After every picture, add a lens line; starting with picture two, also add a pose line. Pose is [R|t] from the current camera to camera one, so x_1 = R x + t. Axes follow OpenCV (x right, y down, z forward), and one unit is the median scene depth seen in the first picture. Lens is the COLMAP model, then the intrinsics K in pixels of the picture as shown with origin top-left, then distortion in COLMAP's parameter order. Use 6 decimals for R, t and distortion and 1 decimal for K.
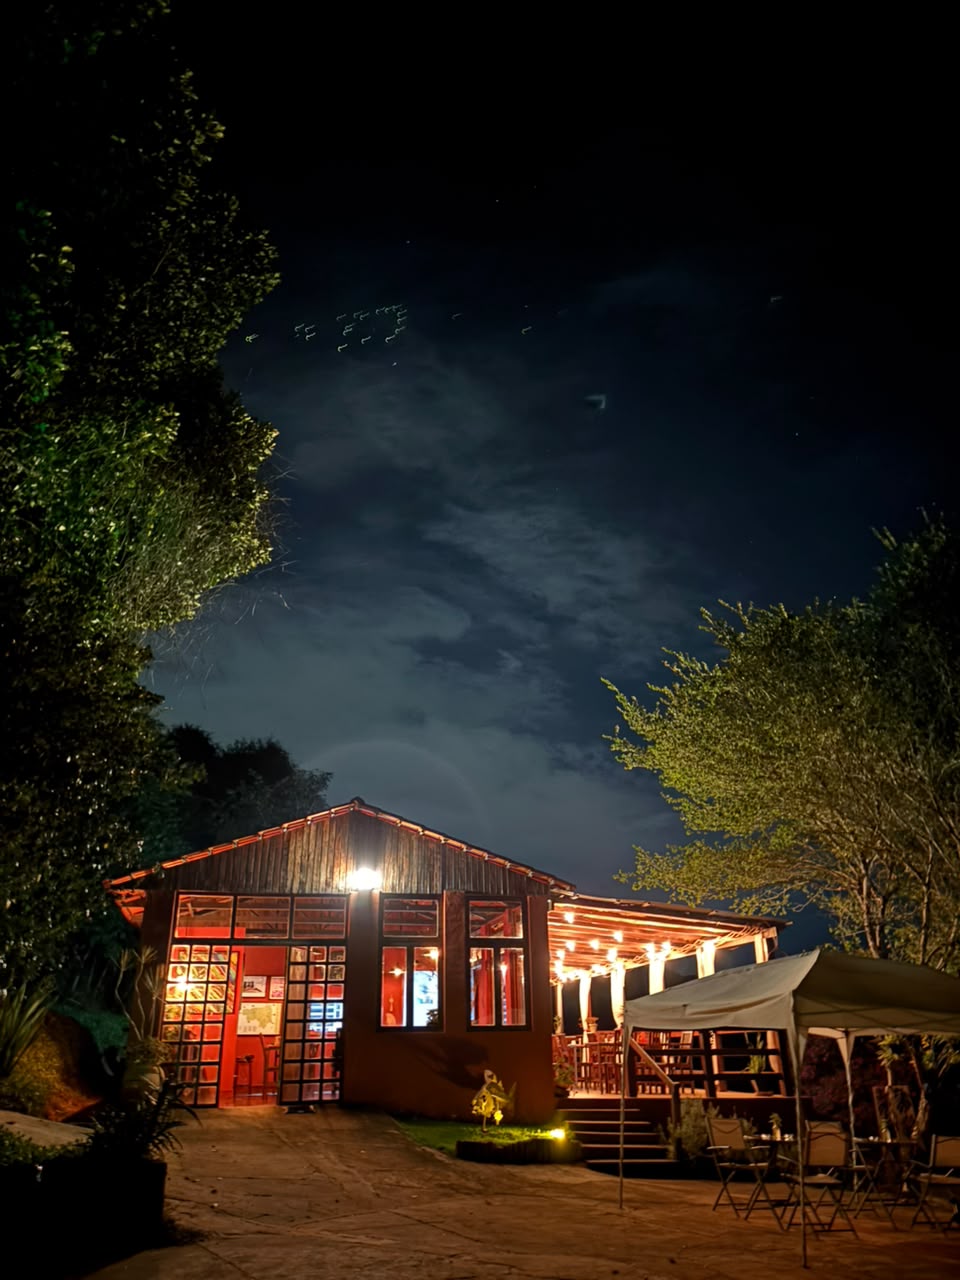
lens RADIAL K [[865.9, 0, 480.0], [0, 865.9, 640.0], [0, 0, 1]] dist [-0.054359, 0.000083]
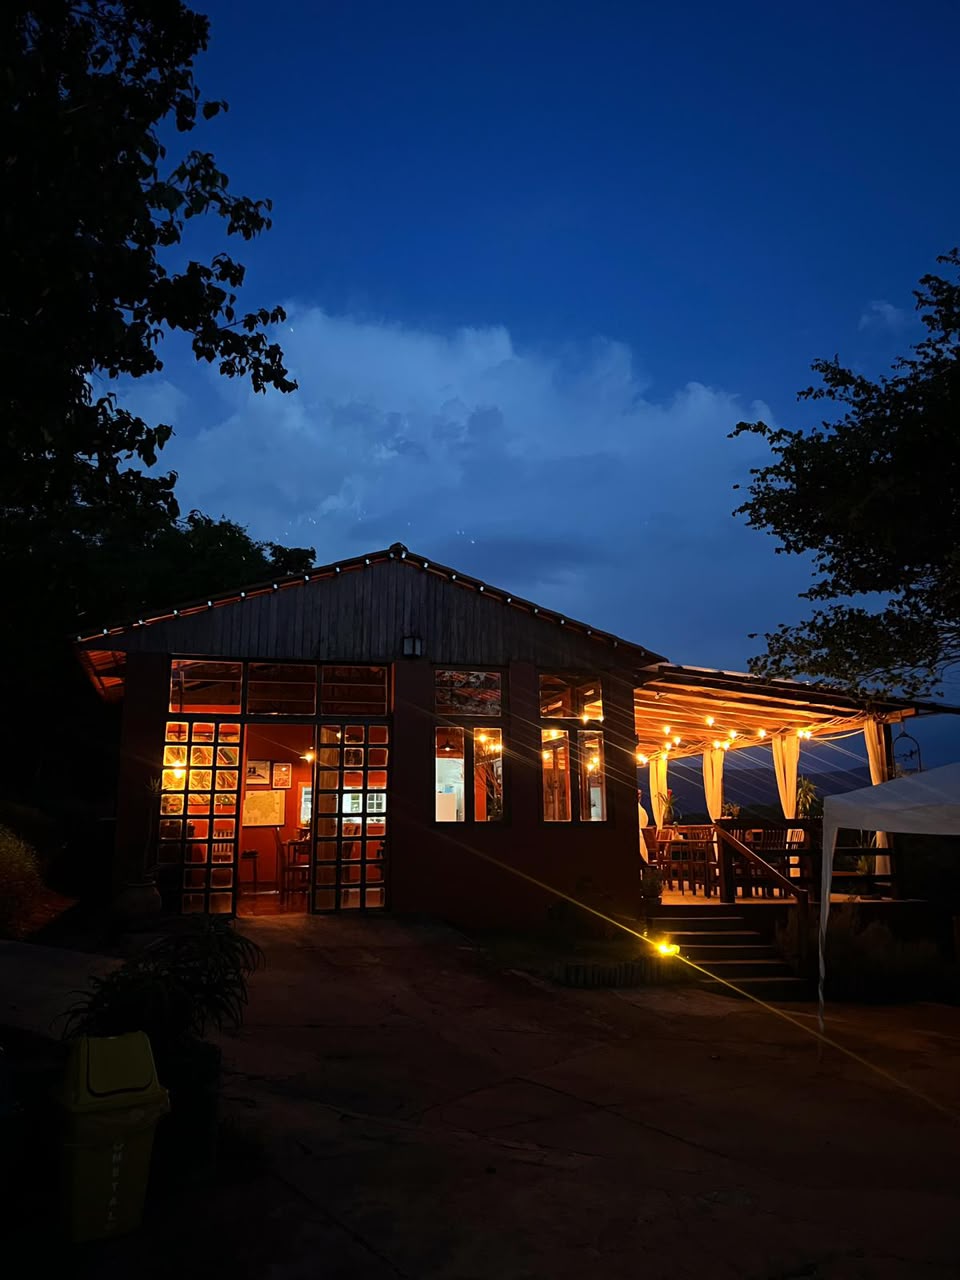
lens RADIAL K [[865.9, 0, 480.0], [0, 865.9, 640.0], [0, 0, 1]] dist [-0.054359, 0.000083]
pose [[0.998305, 0.019868, 0.054707, -0.118891], [-0.031878, 0.973064, 0.228319, 0.096477], [-0.048697, -0.229676, 0.972048, 0.242020]]
